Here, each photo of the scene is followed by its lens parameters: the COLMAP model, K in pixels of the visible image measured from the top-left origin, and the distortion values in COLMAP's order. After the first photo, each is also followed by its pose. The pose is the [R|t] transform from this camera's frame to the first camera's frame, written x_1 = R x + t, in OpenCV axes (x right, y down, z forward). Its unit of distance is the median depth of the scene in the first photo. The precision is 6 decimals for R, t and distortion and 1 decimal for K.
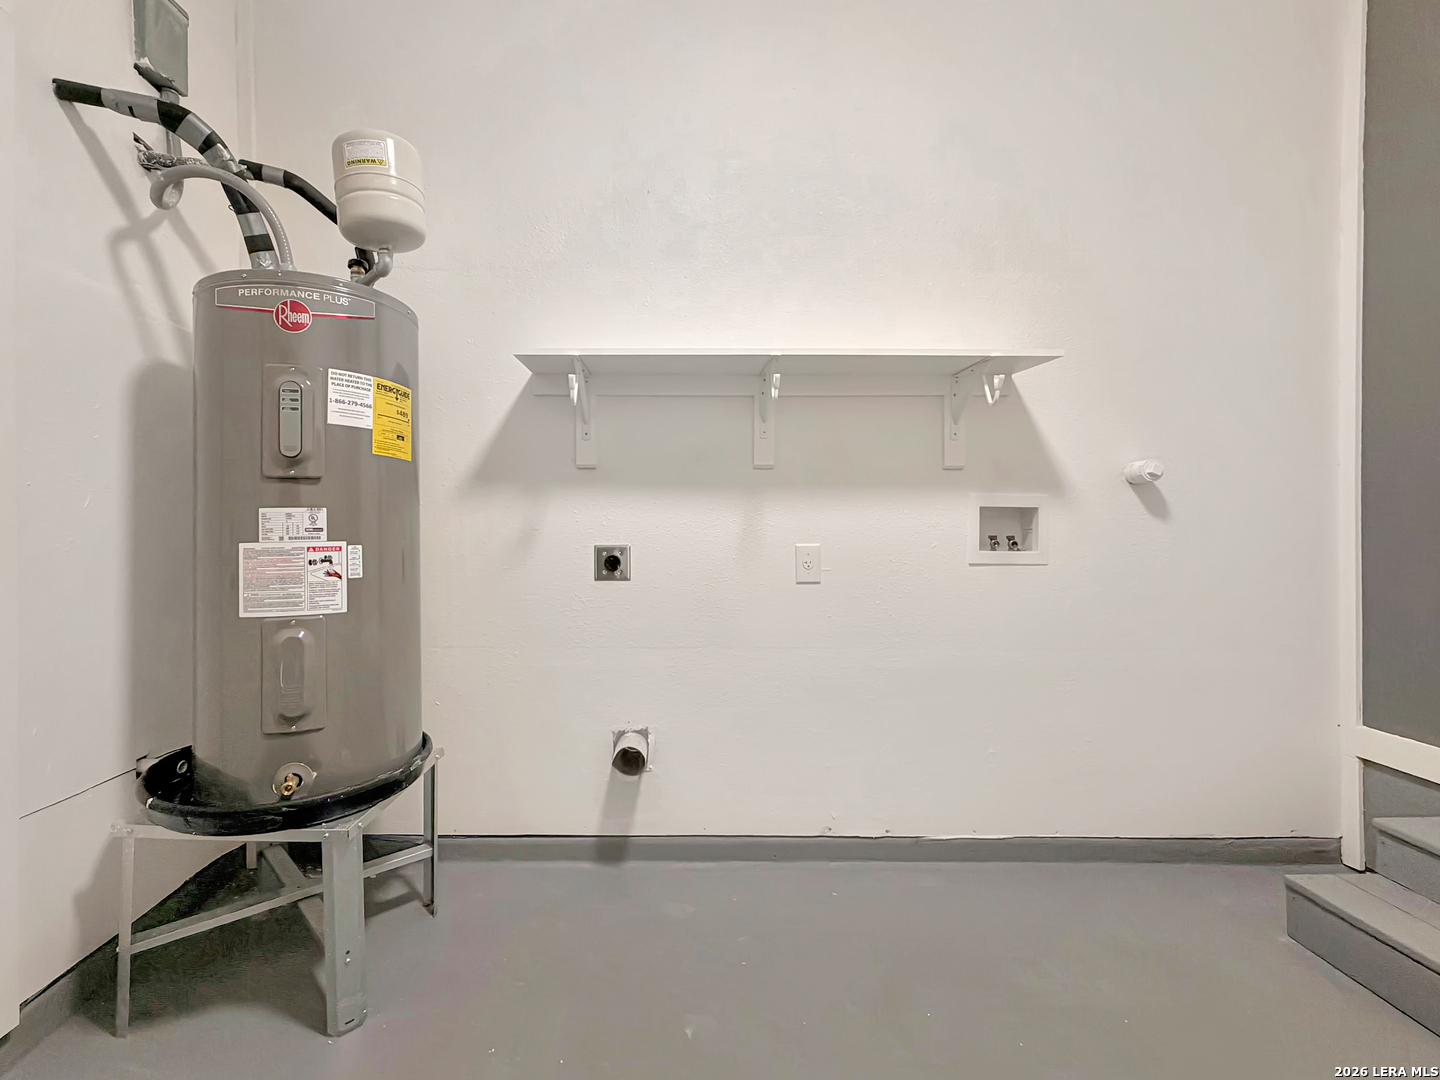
lens RADIAL K [[595.6, 0, 717.1], [0, 595.6, 532.4], [0, 0, 1]] dist [0.002260, -0.001774]
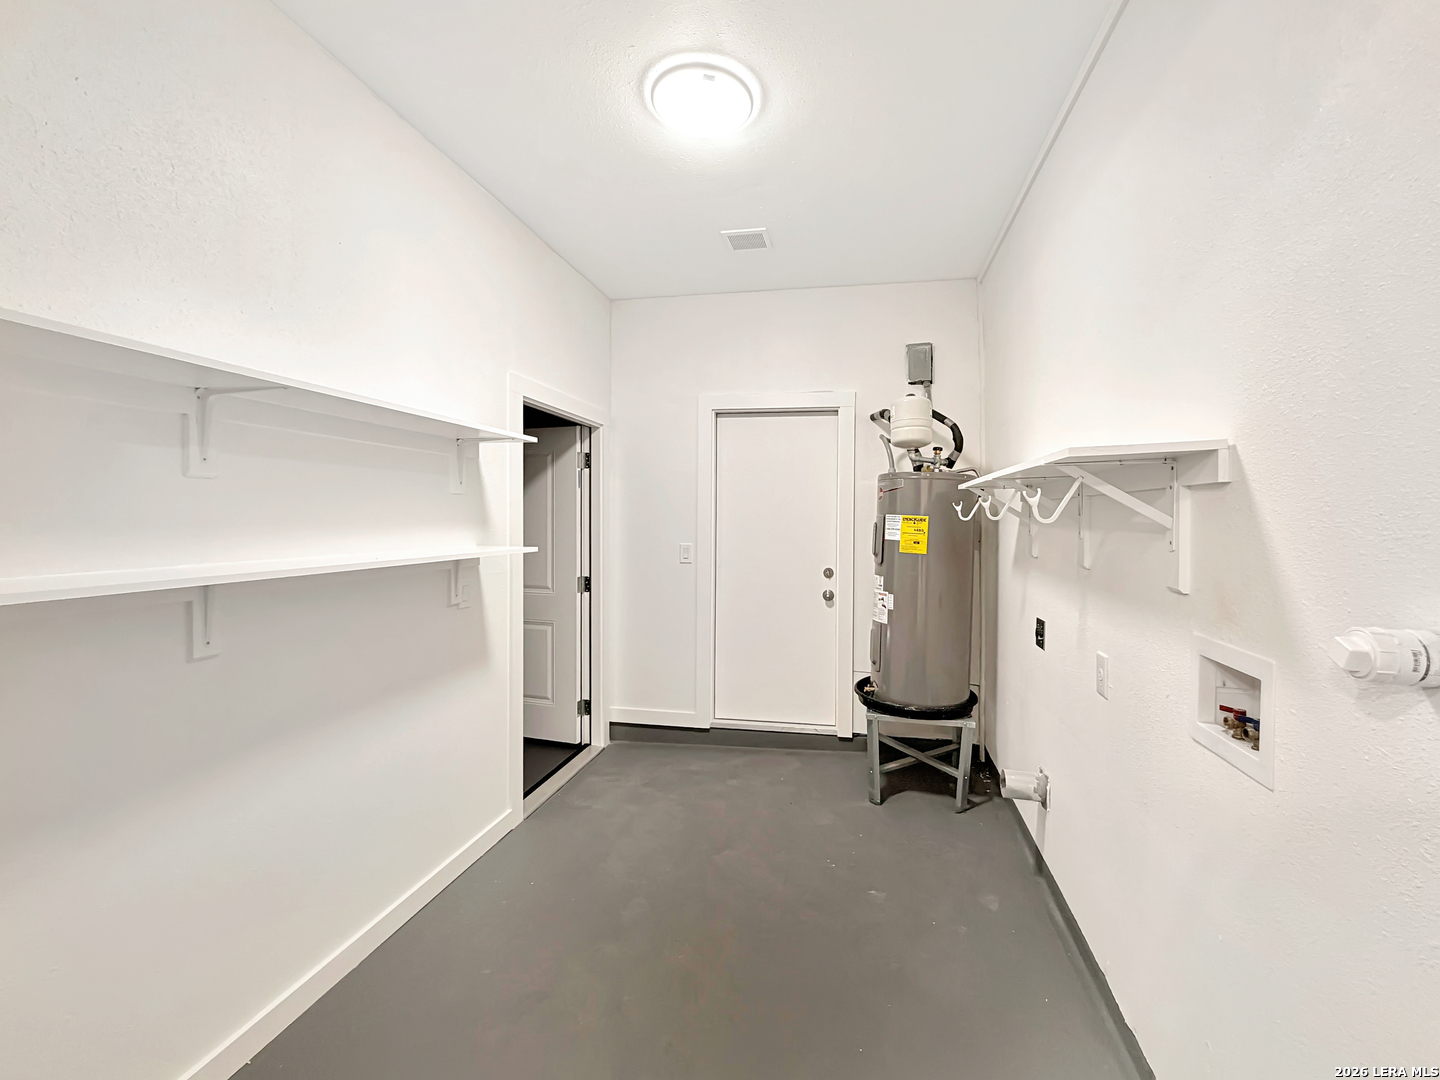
lens RADIAL K [[595.6, 0, 722.1], [0, 595.6, 531.6], [0, 0, 1]] dist [0.002260, -0.001774]
pose [[-0.237509, 0.027223, -0.971004, 1.617569], [-0.006514, 0.999540, 0.029616, -0.262949], [0.971363, 0.013359, -0.237223, 0.891650]]
